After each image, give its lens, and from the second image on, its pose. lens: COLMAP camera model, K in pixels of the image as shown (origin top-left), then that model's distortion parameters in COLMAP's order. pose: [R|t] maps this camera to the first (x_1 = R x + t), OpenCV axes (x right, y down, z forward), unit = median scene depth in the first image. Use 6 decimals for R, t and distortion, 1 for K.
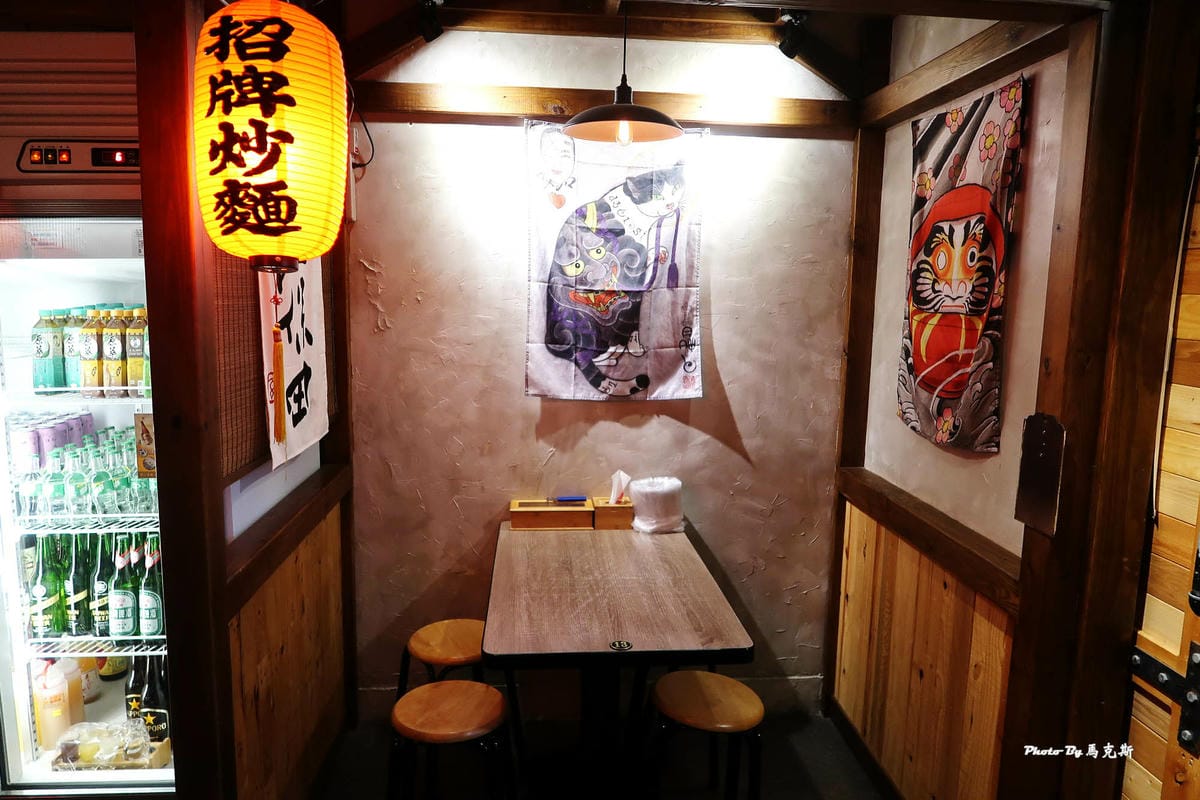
lens RADIAL K [[875.9, 0, 600.0], [0, 875.9, 400.0], [0, 0, 1]] dist [-0.005219, -0.002133]
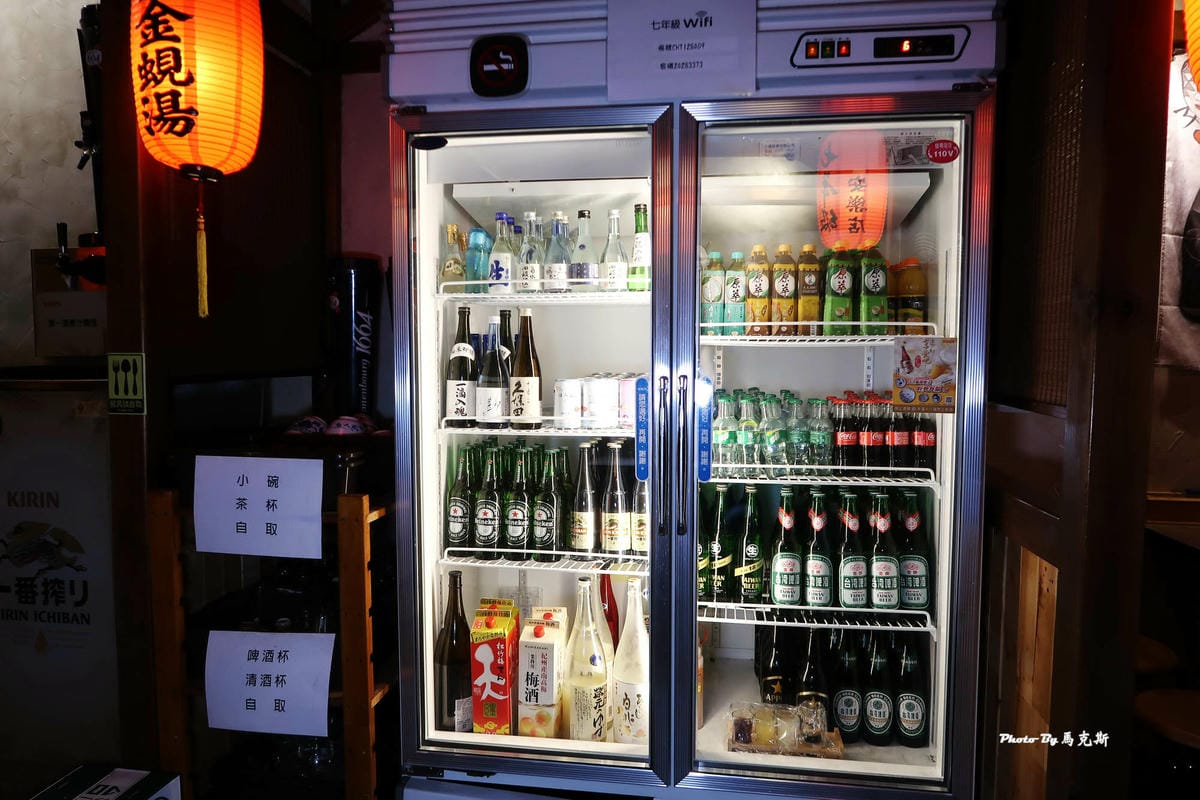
lens RADIAL K [[899.0, 0, 600.0], [0, 899.0, 400.0], [0, 0, 1]] dist [-0.005321, -0.001827]
pose [[0.978028, 0.016770, -0.207796, -0.548169], [-0.029870, 0.997748, -0.060063, 0.122068], [0.206321, 0.064950, 0.976326, 0.053612]]
